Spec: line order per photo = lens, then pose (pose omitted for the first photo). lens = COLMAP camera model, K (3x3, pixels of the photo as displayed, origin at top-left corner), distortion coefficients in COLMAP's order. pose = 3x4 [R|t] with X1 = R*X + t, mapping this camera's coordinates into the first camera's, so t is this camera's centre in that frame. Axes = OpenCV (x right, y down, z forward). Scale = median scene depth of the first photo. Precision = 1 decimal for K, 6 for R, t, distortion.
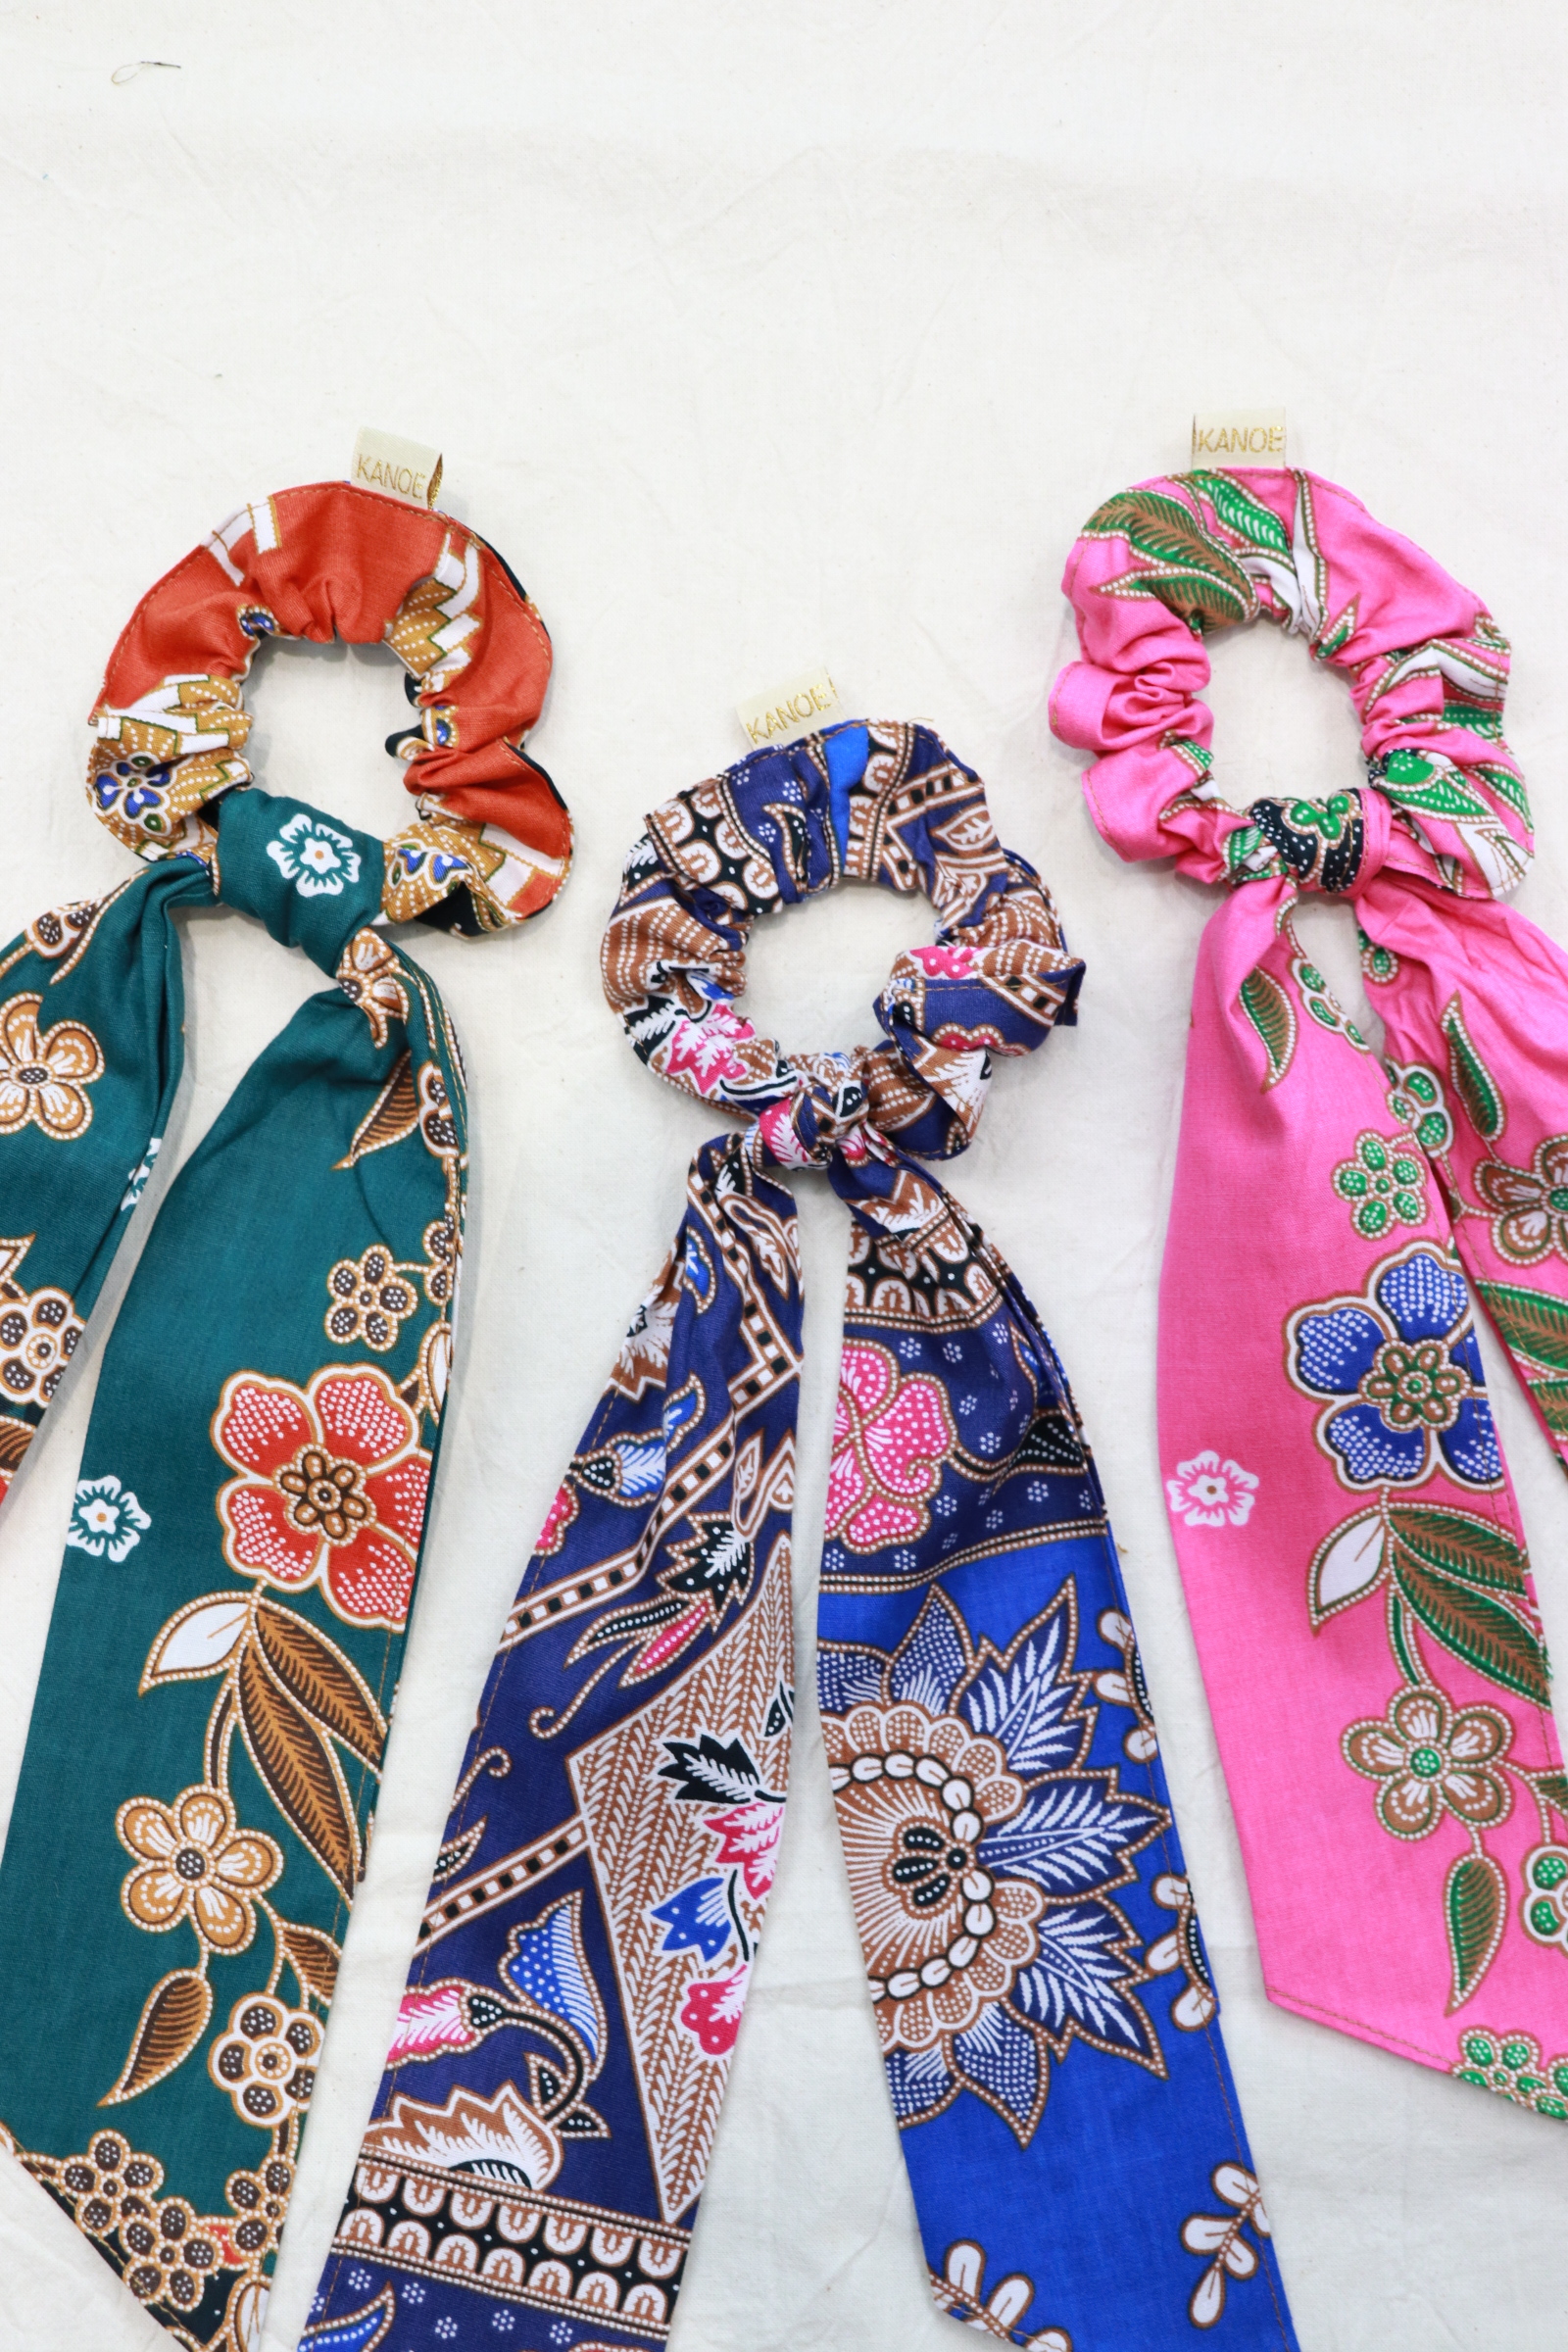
lens RADIAL K [[3201.2, 0, 784.0], [0, 3201.2, 1176.0], [0, 0, 1]] dist [-0.019817, 0.232689]
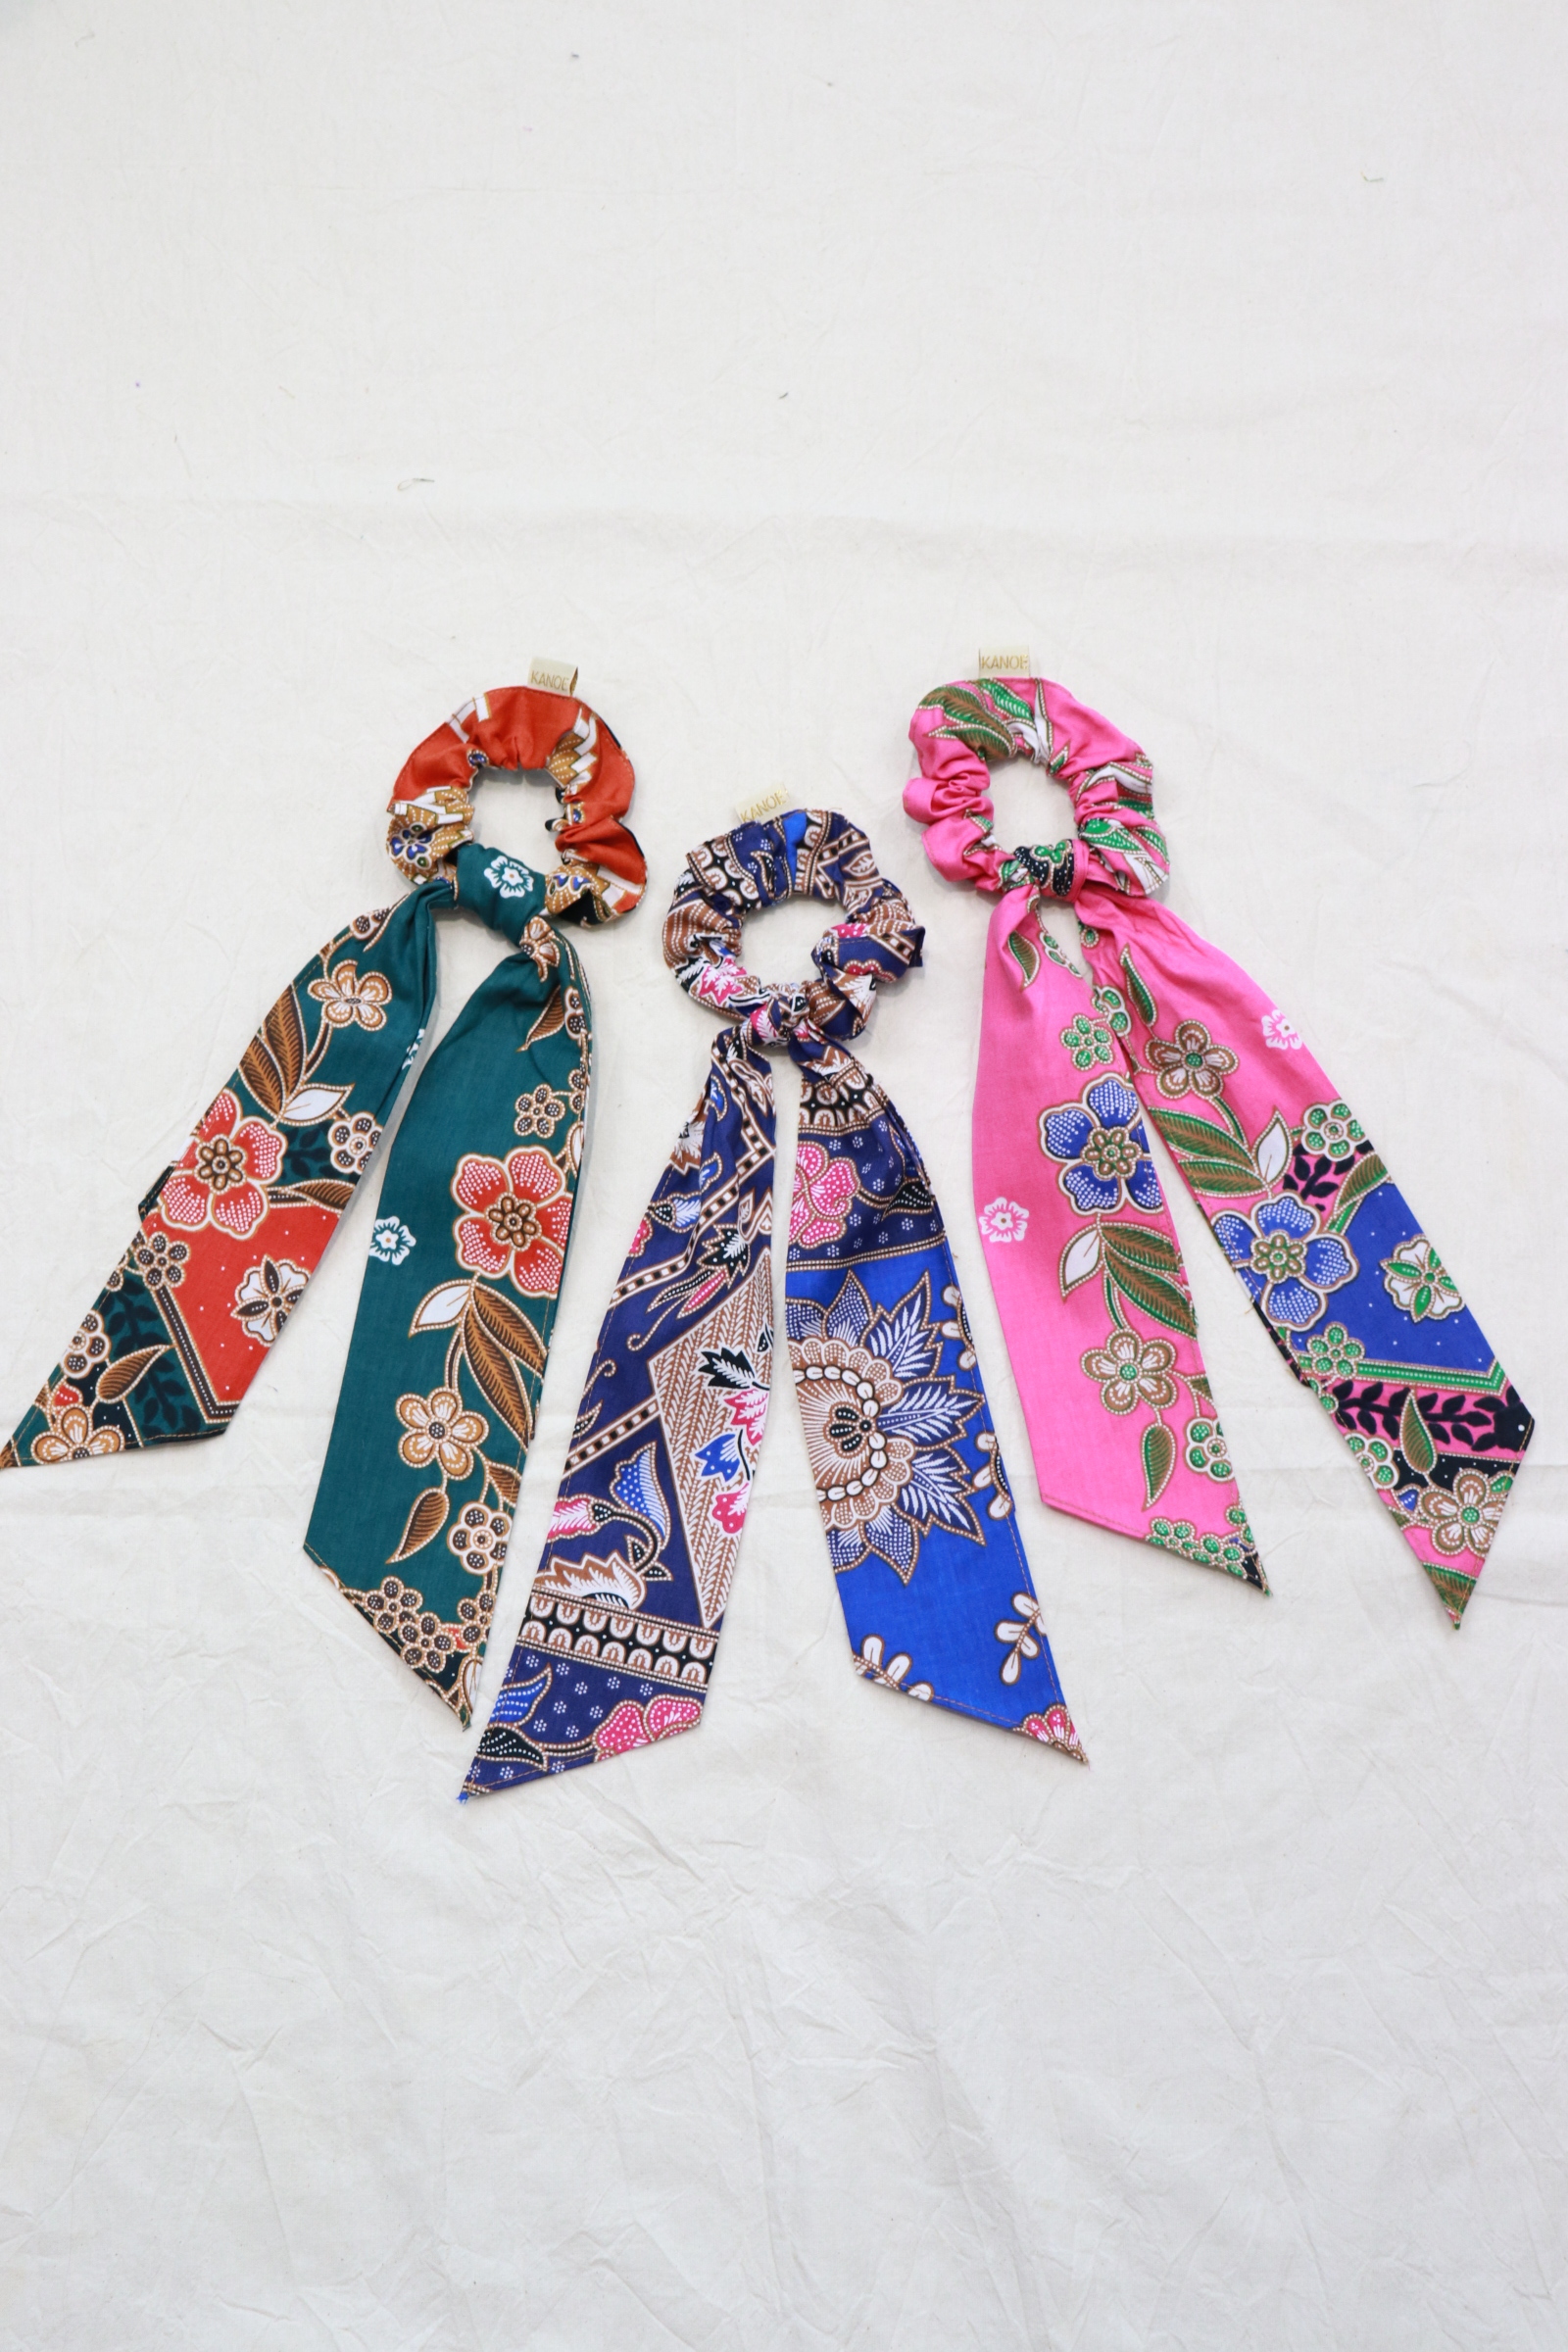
lens RADIAL K [[3201.2, 0, 784.0], [0, 3201.2, 1176.0], [0, 0, 1]] dist [-0.019817, 0.232689]
pose [[0.999909, -0.013368, 0.001686, 0.007452], [0.013460, 0.985418, -0.169616, 0.382438], [0.000606, 0.169623, 0.985509, -0.790336]]
